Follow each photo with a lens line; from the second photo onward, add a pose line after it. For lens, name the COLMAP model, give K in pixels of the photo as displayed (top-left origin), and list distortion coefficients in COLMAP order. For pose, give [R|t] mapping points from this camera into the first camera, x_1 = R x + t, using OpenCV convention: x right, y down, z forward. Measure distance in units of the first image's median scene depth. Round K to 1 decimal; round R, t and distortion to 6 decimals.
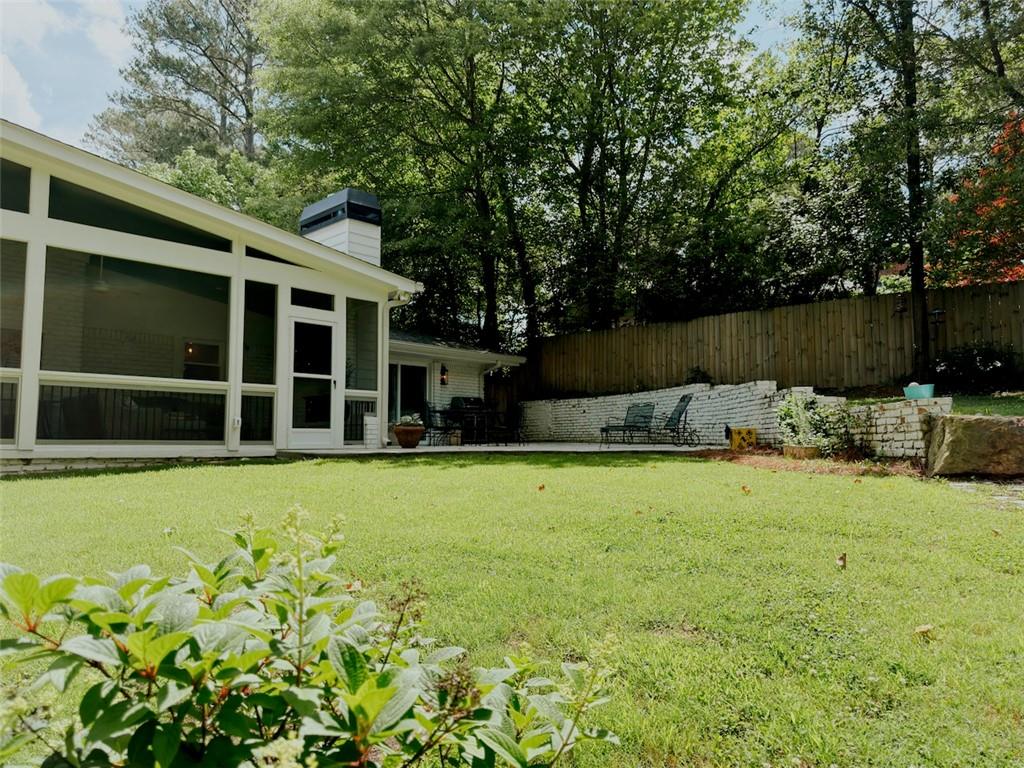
lens RADIAL K [[709.3, 0, 511.4], [0, 709.3, 383.5], [0, 0, 1]] dist [0.036806, -0.044327]
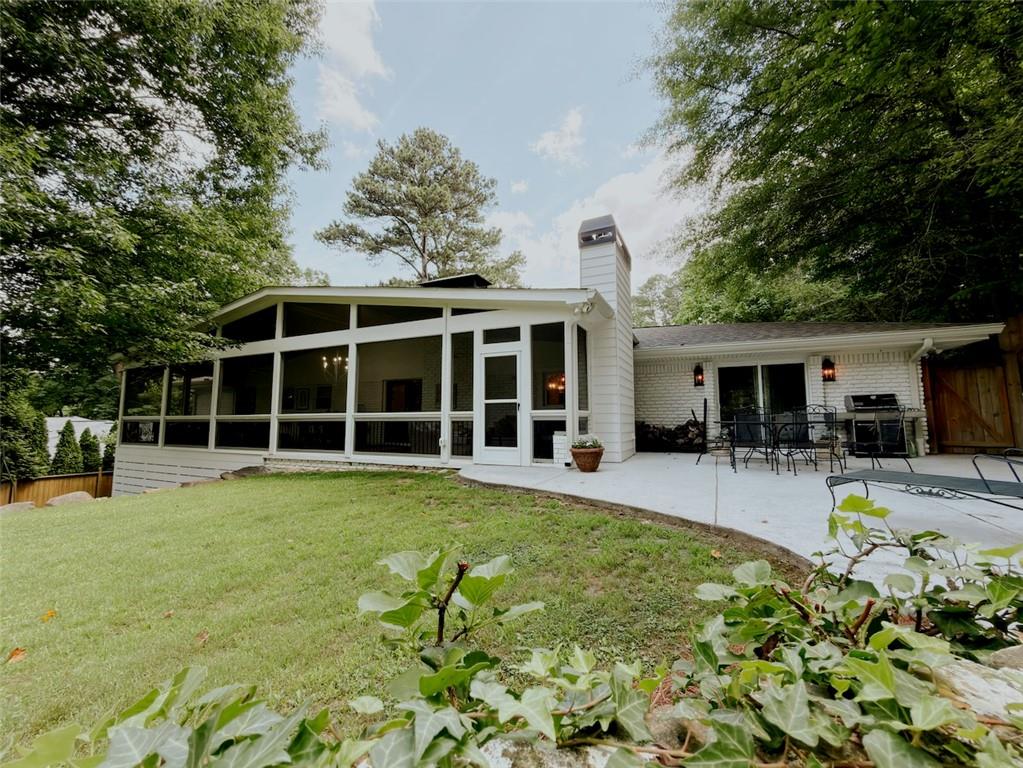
lens RADIAL K [[413.5, 0, 511.8], [0, 413.5, 379.2], [0, 0, 1]] dist [-0.005922, 0.001775]
pose [[0.339908, -0.089368, -0.936203, 0.365895], [0.083129, 0.994433, -0.064745, -0.001084], [0.936777, -0.055818, 0.345445, 0.799471]]
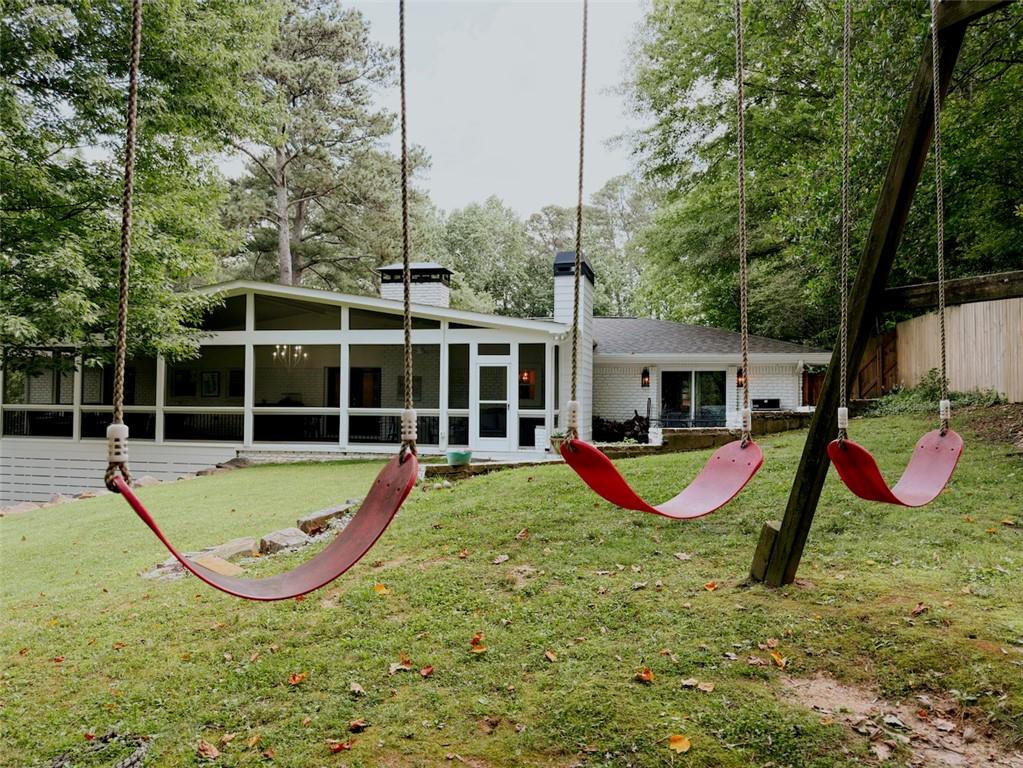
lens RADIAL K [[708.6, 0, 511.6], [0, 708.6, 386.3], [0, 0, 1]] dist [0.036806, -0.044327]
pose [[0.516853, -0.008380, -0.856033, 1.011808], [0.065815, 0.997382, 0.029974, -0.085790], [0.853541, -0.071832, 0.516051, 0.283041]]
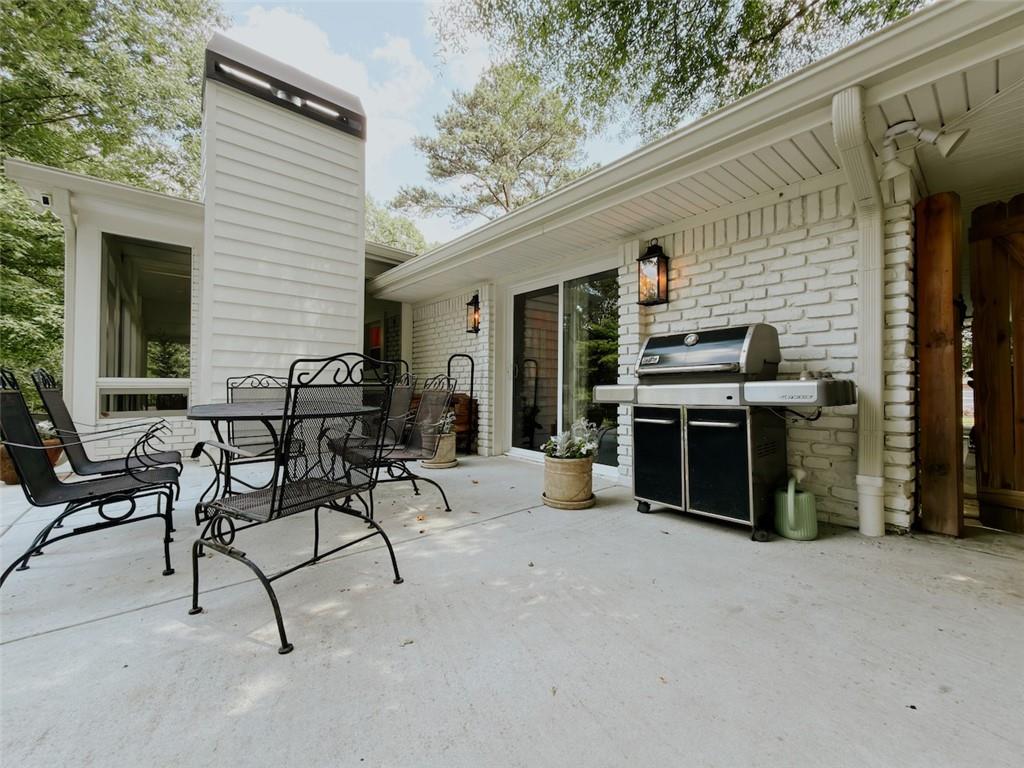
lens RADIAL K [[408.2, 0, 511.2], [0, 408.2, 379.1], [0, 0, 1]] dist [-0.003441, -0.000270]
pose [[-0.086300, -0.006454, -0.996248, 0.150464], [0.077510, 0.996905, -0.013172, 0.053555], [0.993249, -0.078356, -0.085532, 1.543411]]
